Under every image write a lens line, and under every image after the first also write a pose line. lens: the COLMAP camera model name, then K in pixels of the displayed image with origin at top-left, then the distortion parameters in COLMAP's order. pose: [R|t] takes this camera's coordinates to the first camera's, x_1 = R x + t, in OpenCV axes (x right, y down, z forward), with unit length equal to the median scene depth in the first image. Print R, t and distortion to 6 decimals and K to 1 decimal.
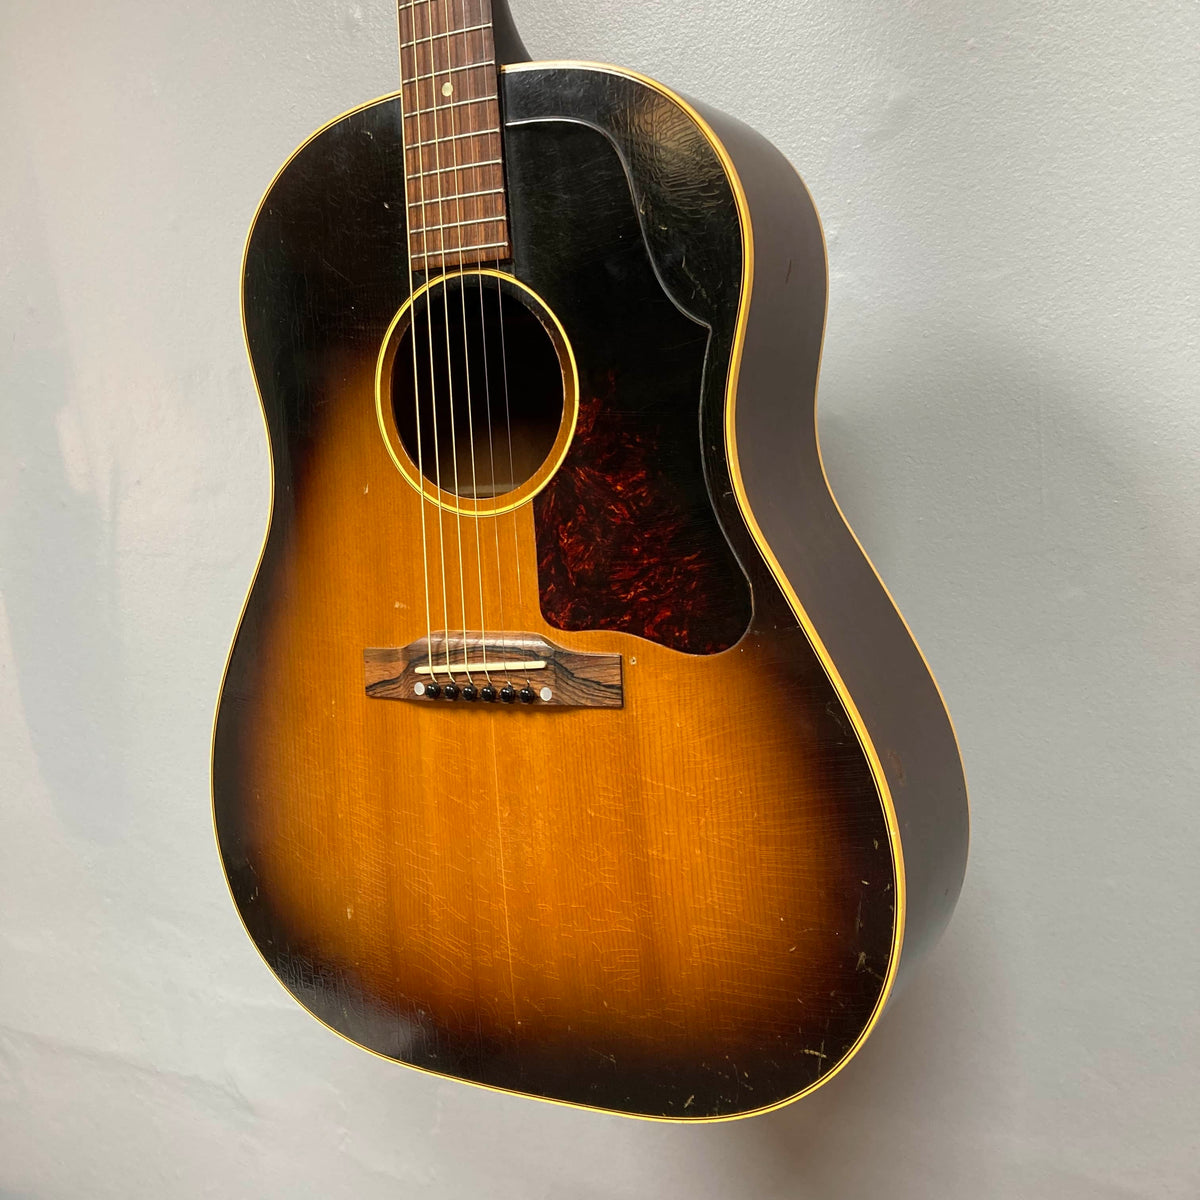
lens RADIAL K [[1265.8, 0, 614.3], [0, 1265.8, 579.0], [0, 0, 1]] dist [0.205662, -0.561981]
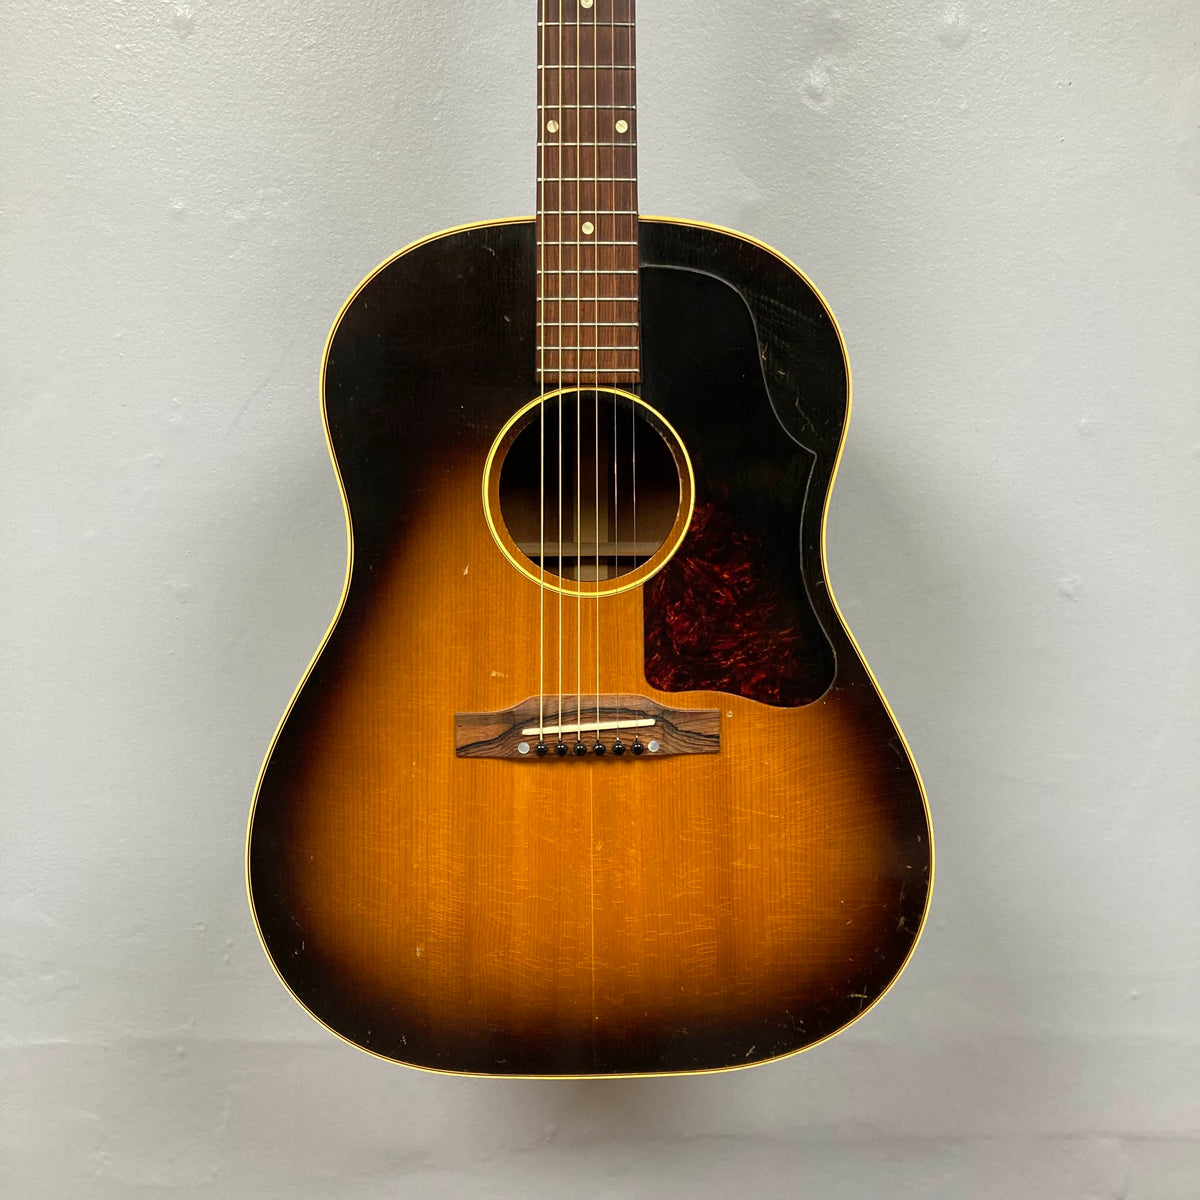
lens RADIAL K [[1265.8, 0, 614.3], [0, 1265.8, 579.0], [0, 0, 1]] dist [0.205662, -0.561981]
pose [[0.872249, -0.040734, 0.487363, -0.669859], [0.004133, 0.997104, 0.075940, -0.158568], [-0.489044, -0.064225, 0.869891, -0.009724]]
